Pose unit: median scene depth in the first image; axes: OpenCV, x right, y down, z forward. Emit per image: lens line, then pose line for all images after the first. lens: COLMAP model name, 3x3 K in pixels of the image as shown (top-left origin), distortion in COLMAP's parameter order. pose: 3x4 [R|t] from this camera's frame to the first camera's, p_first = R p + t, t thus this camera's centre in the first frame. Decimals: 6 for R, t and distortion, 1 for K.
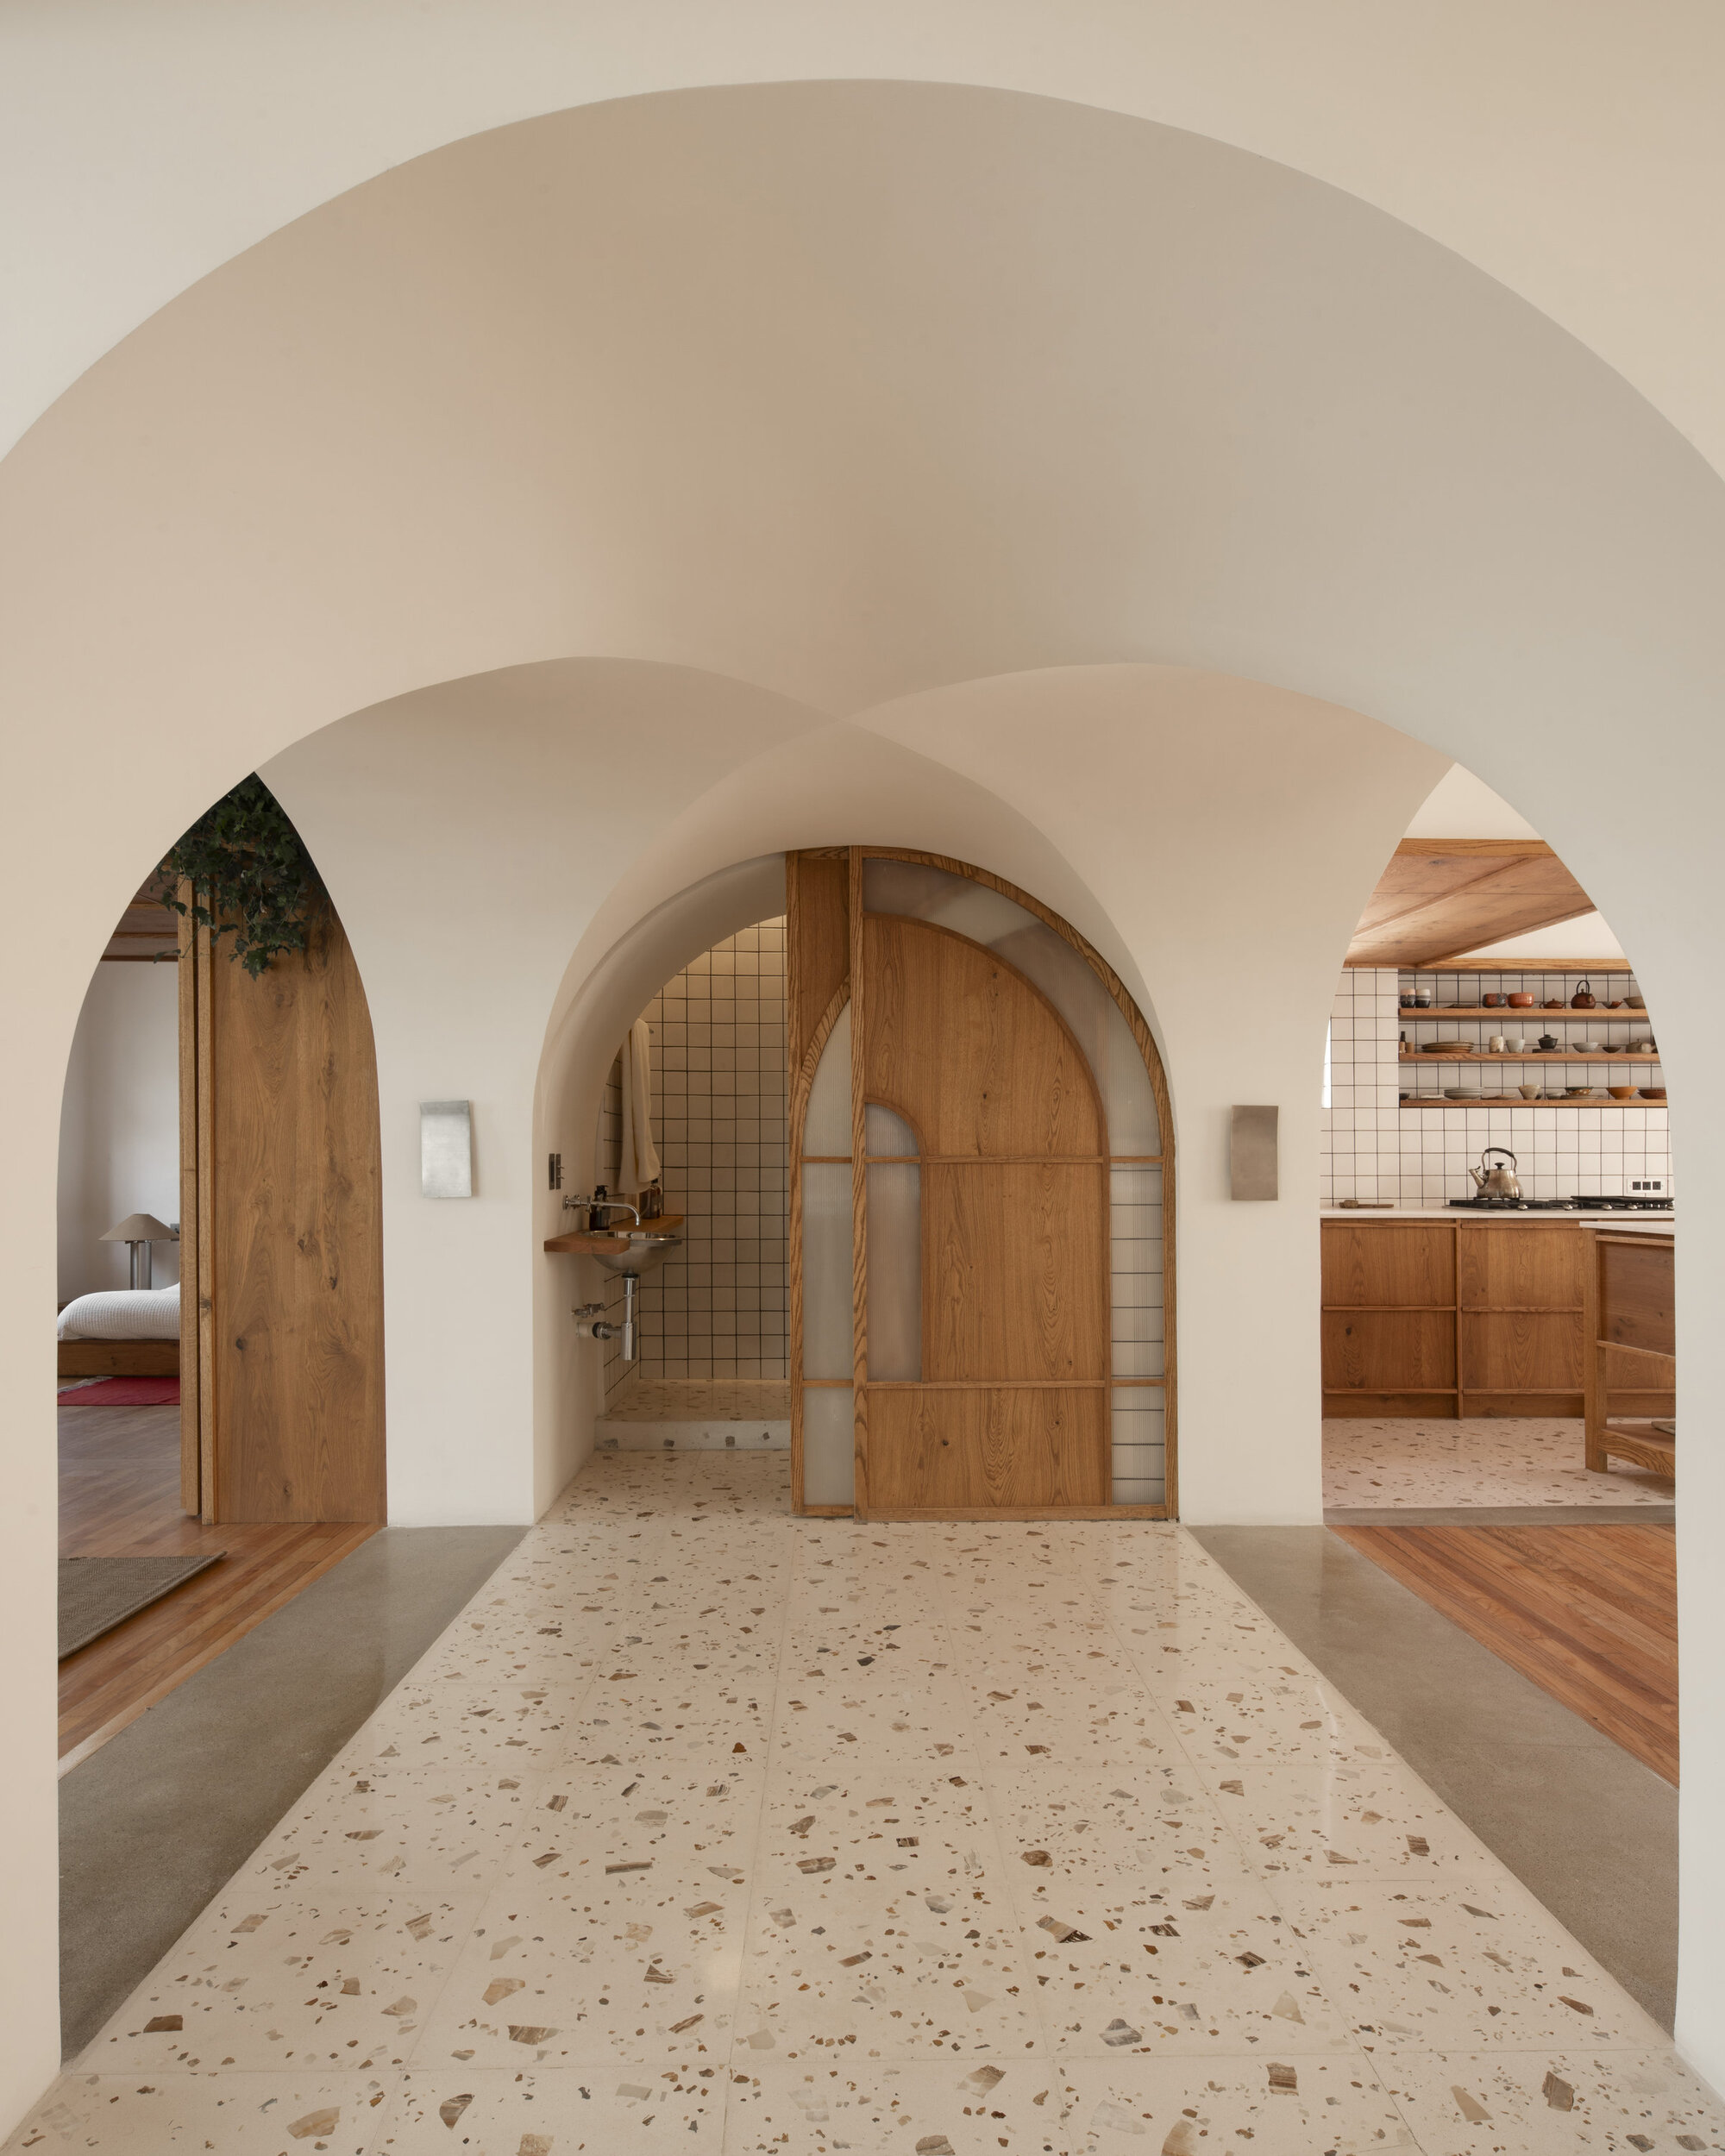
lens RADIAL K [[1287.5, 0, 854.8], [0, 1287.5, 1161.2], [0, 0, 1]] dist [0.005967, -0.001844]
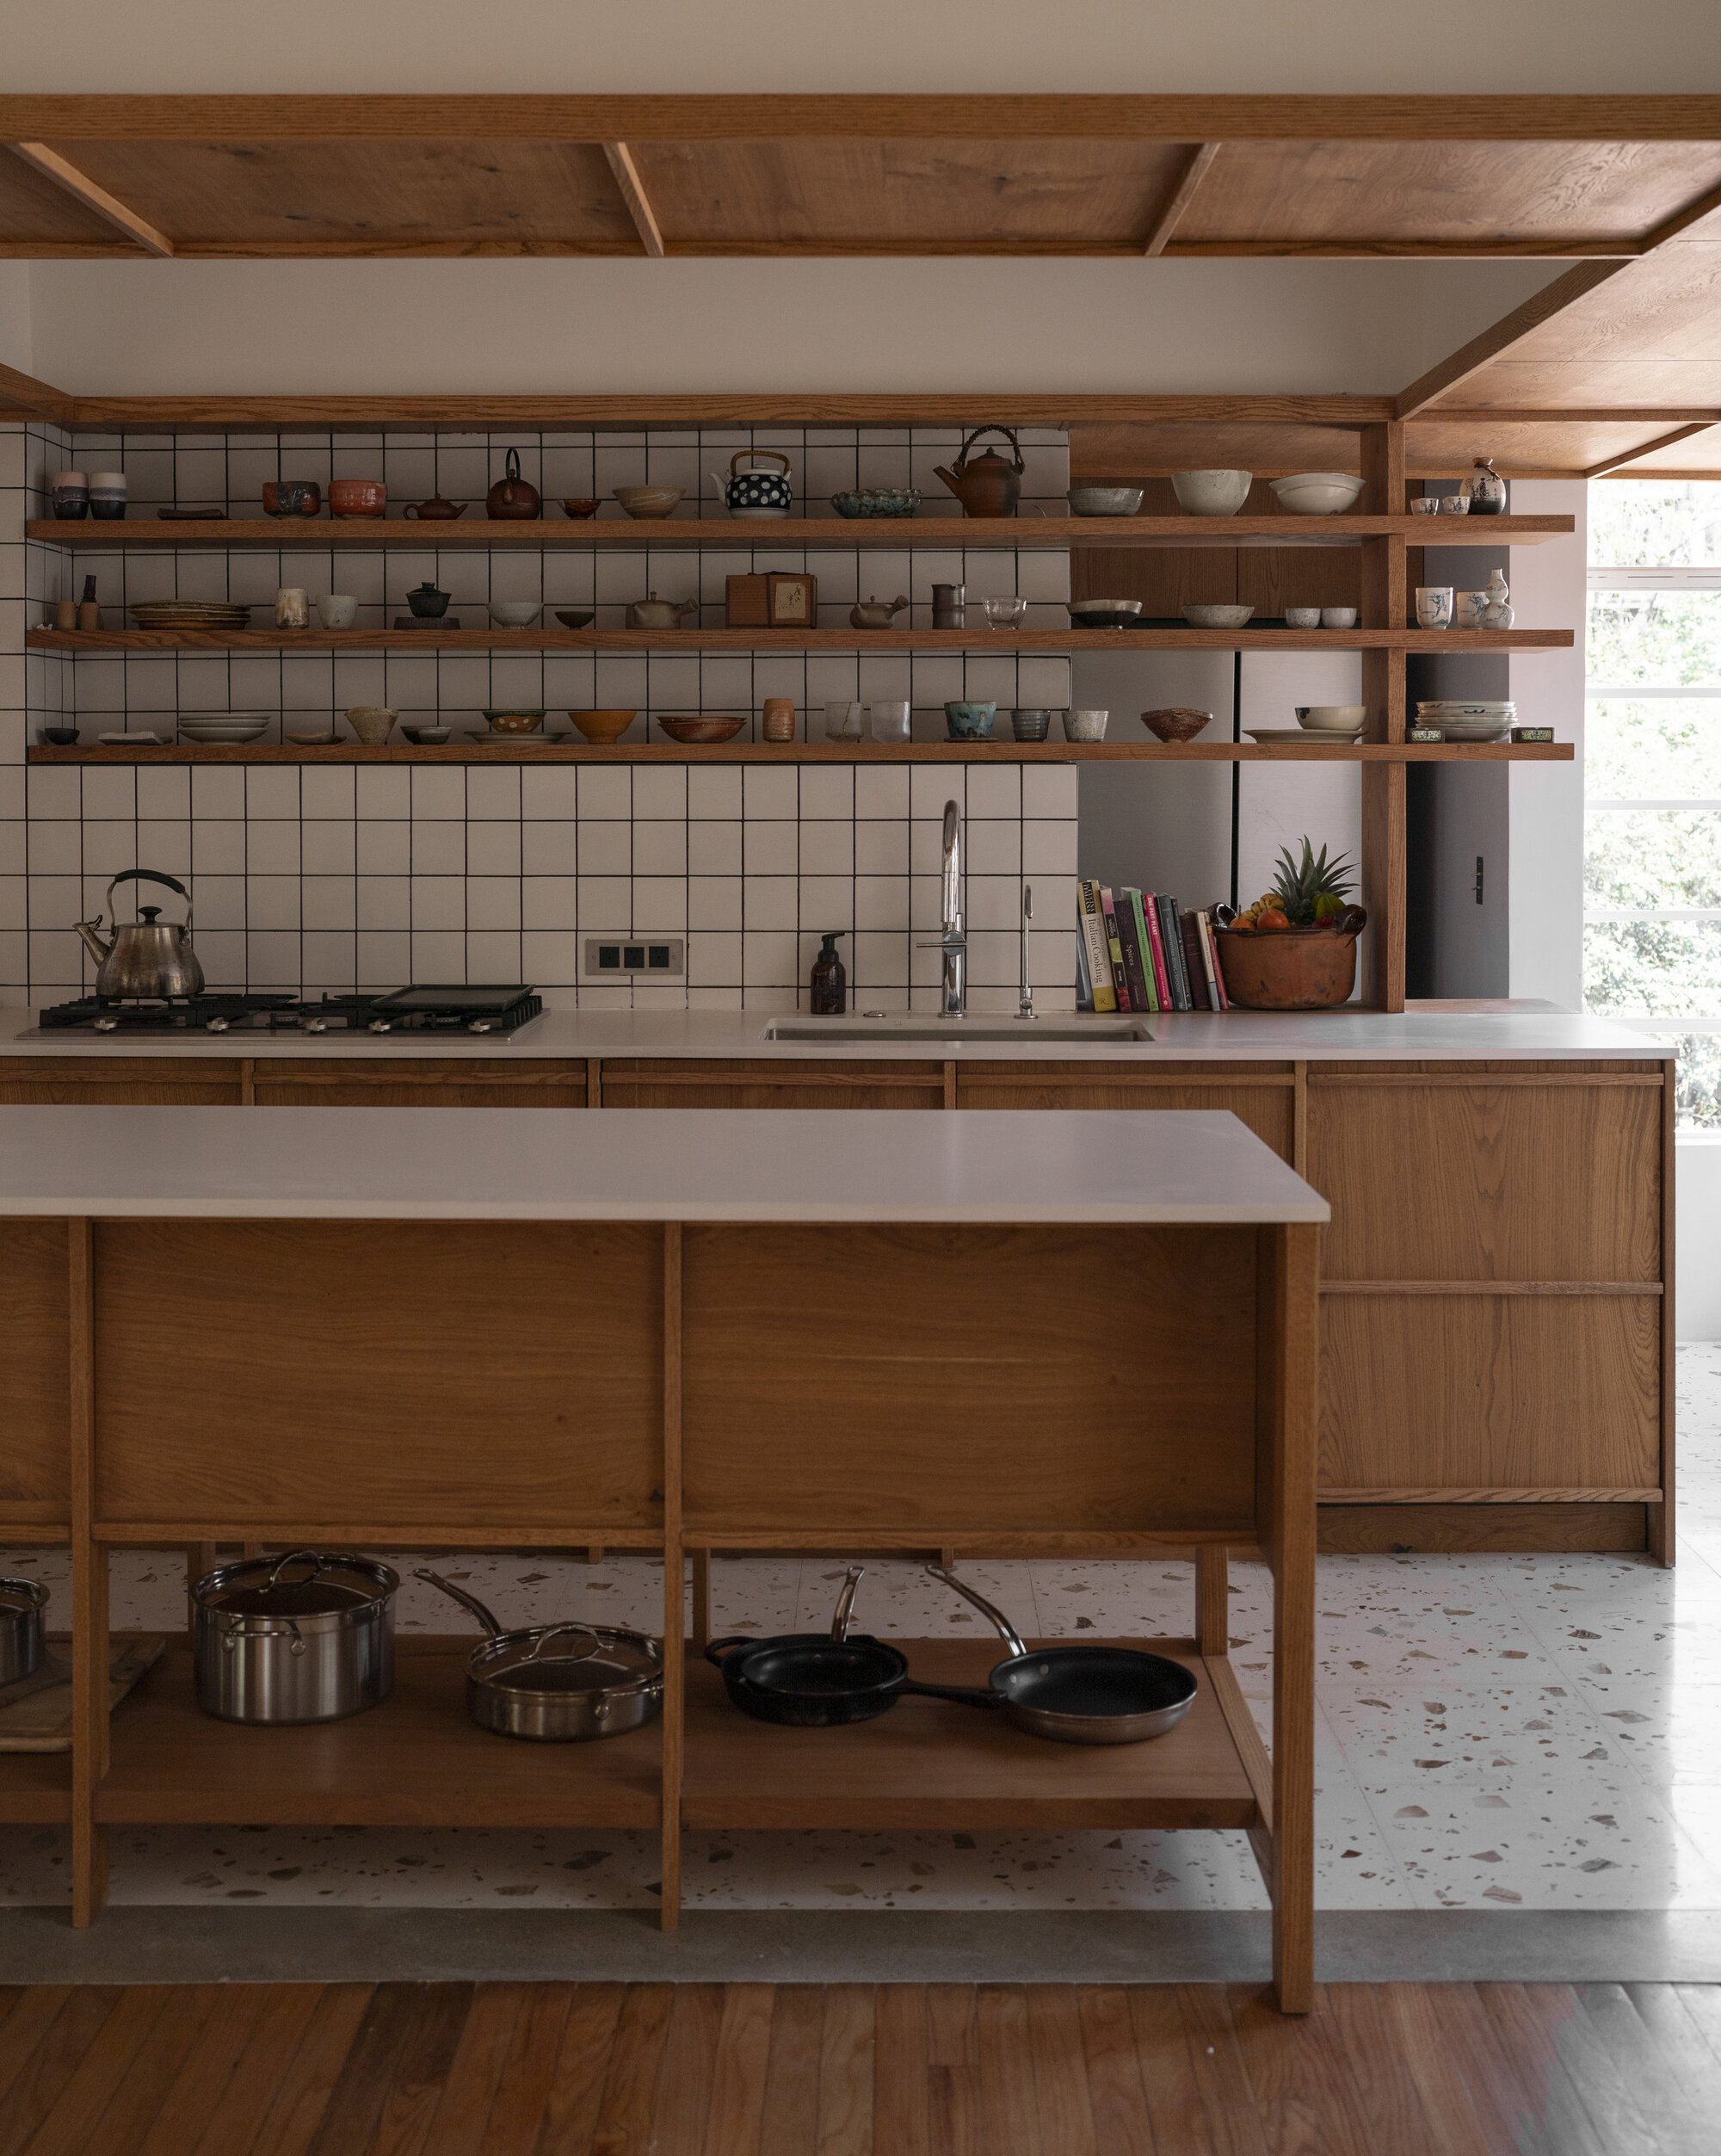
lens RADIAL K [[2613.0, 0, 877.3], [0, 2613.0, 839.9], [0, 0, 1]] dist [-0.013770, 0.000000]
pose [[0.999704, 0.004484, -0.023925, 1.046558], [-0.003794, 0.999577, 0.028821, -0.061757], [0.024044, -0.028722, 0.999298, 0.266443]]
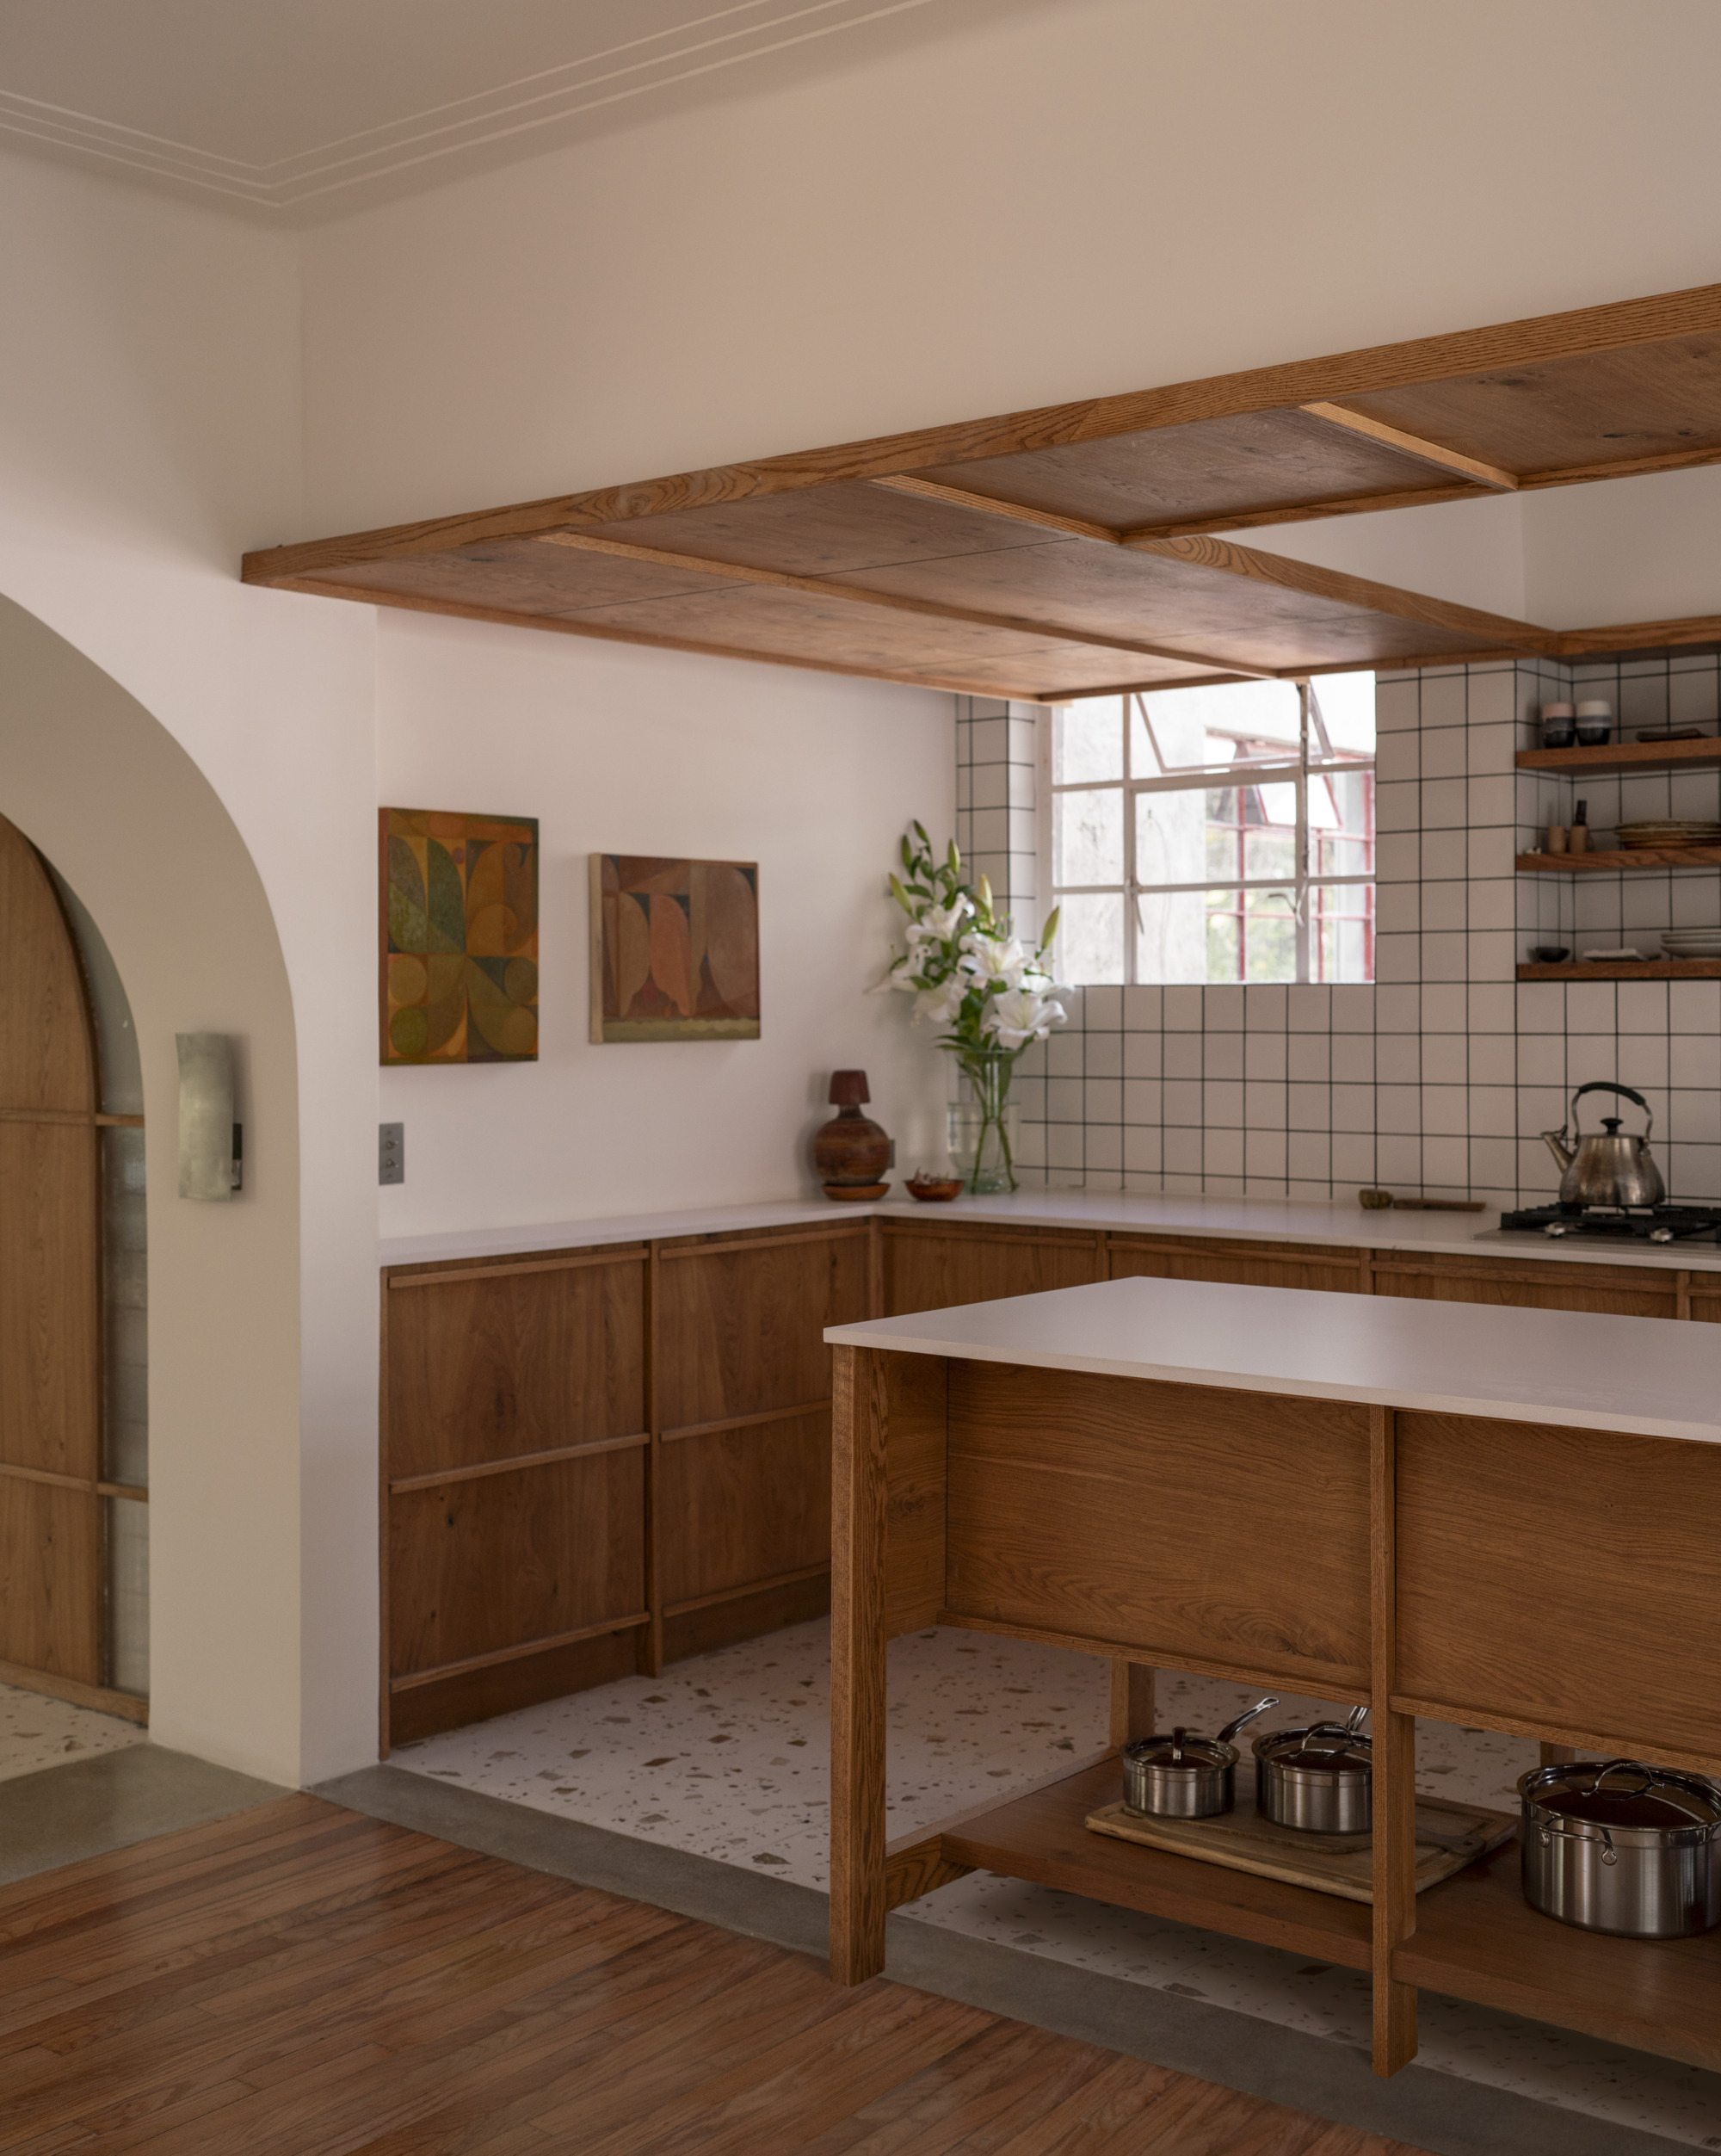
lens RADIAL K [[2478.9, 0, 850.8], [0, 2478.9, 1021.1], [0, 0, 1]] dist [-0.020511, 0.000000]
pose [[0.764271, 0.005849, -0.644869, 1.158796], [0.003941, 0.999898, 0.013740, -0.058798], [0.644884, -0.013043, 0.764169, 0.324935]]
